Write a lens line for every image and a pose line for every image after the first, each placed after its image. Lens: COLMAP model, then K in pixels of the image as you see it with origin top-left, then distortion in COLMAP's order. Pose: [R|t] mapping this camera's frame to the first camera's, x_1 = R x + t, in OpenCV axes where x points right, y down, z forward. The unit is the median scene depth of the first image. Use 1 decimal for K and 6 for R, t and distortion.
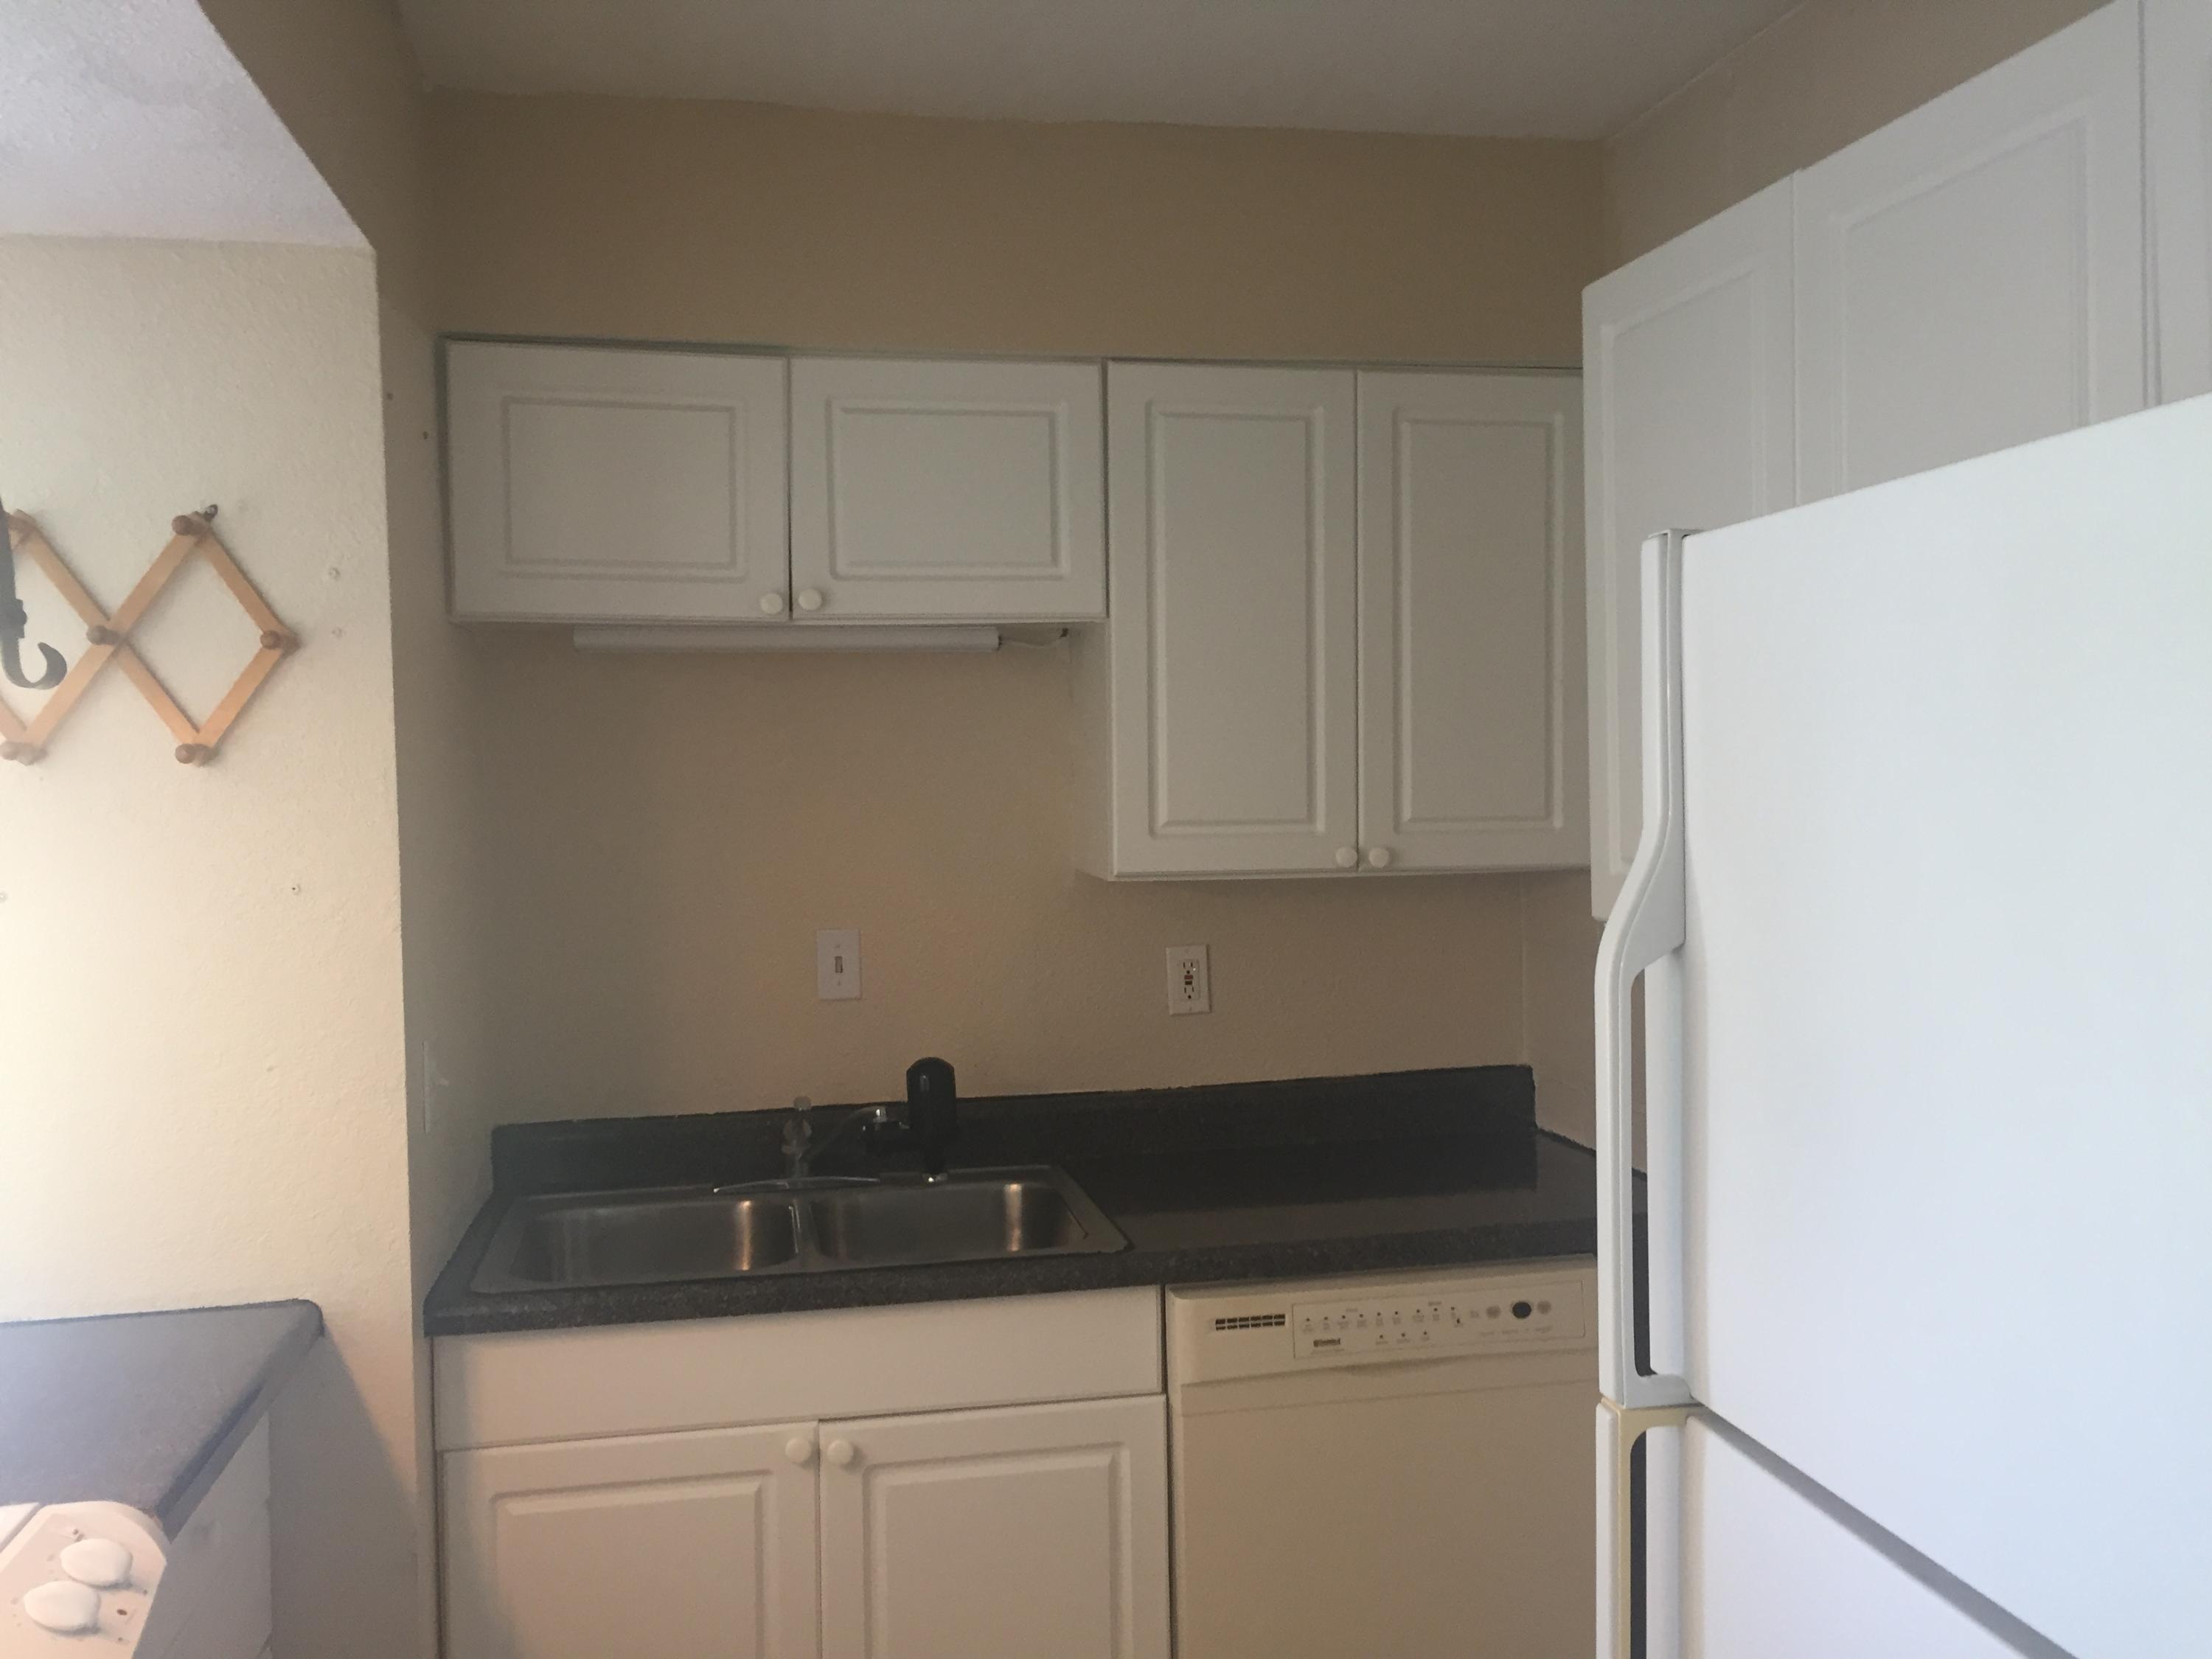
lens RADIAL K [[1881.1, 0, 1117.6], [0, 1881.1, 807.4], [0, 0, 1]] dist [0.052993, -0.012385]
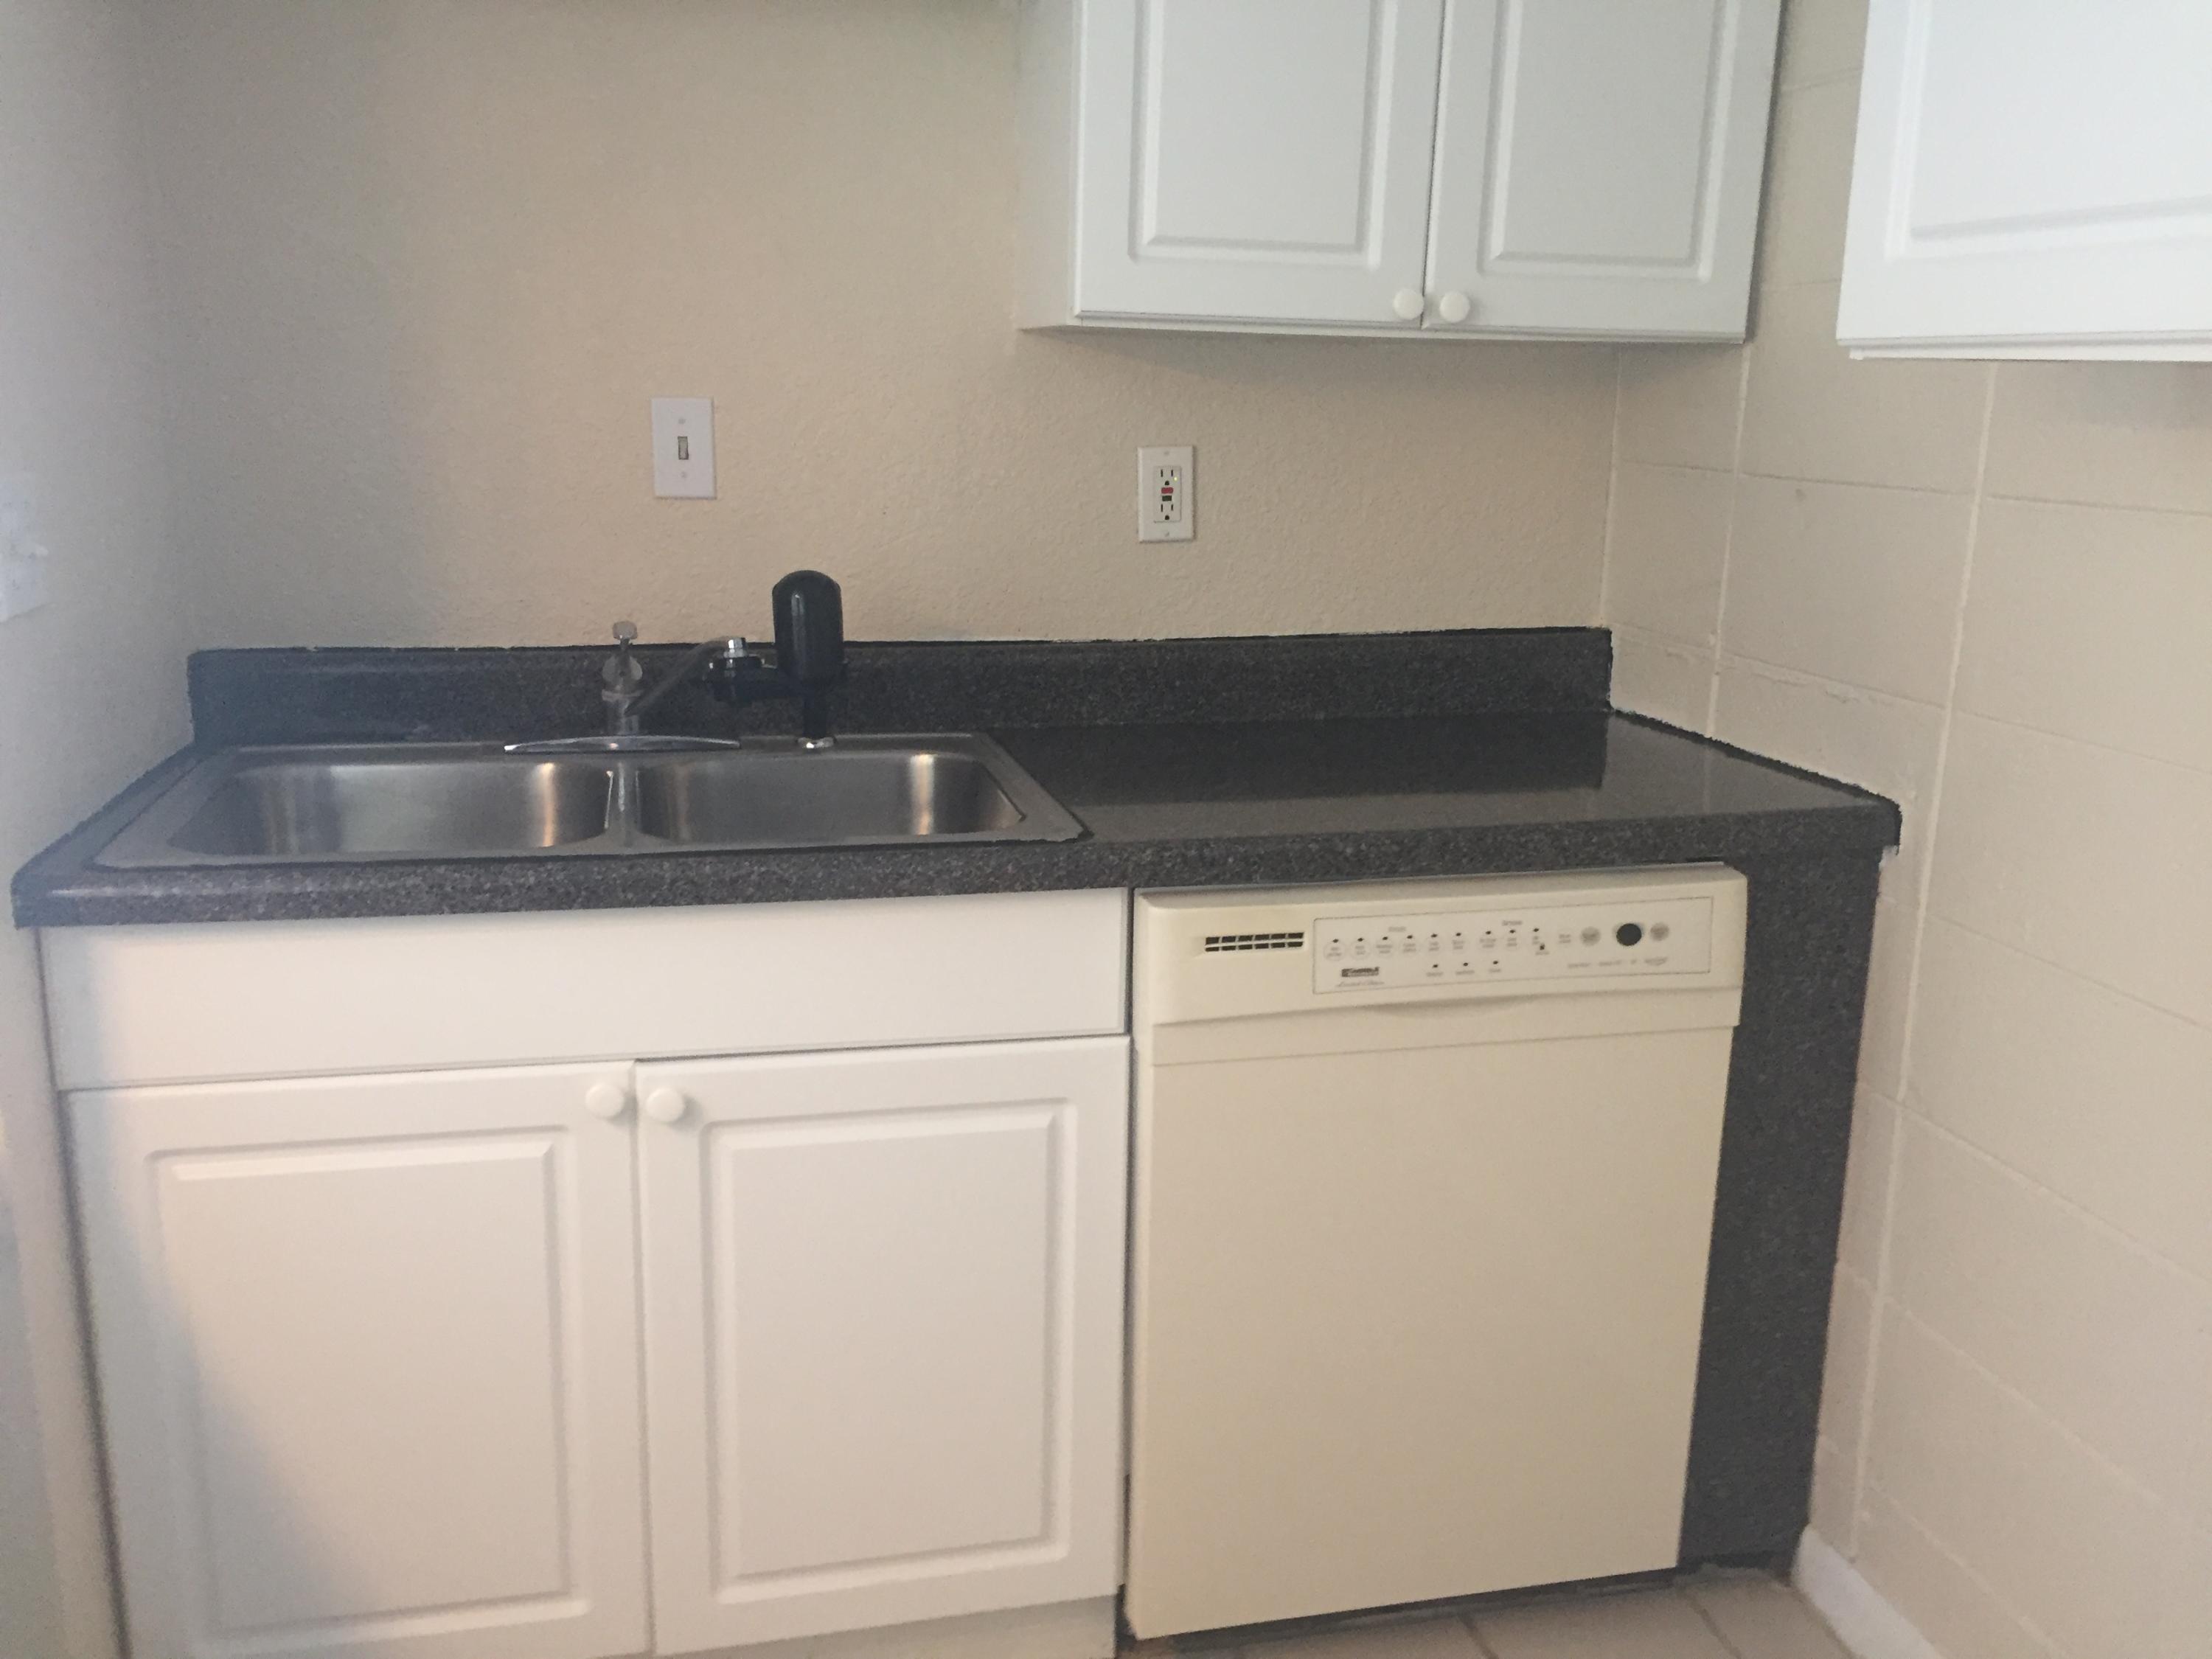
lens RADIAL K [[1881.1, 0, 1106.8], [0, 1881.1, 833.8], [0, 0, 1]] dist [0.052993, -0.012385]
pose [[0.998908, 0.027771, 0.037564, -0.011930], [-0.034869, 0.978363, 0.203938, 0.089659], [-0.031088, -0.205025, 0.978263, 0.315432]]
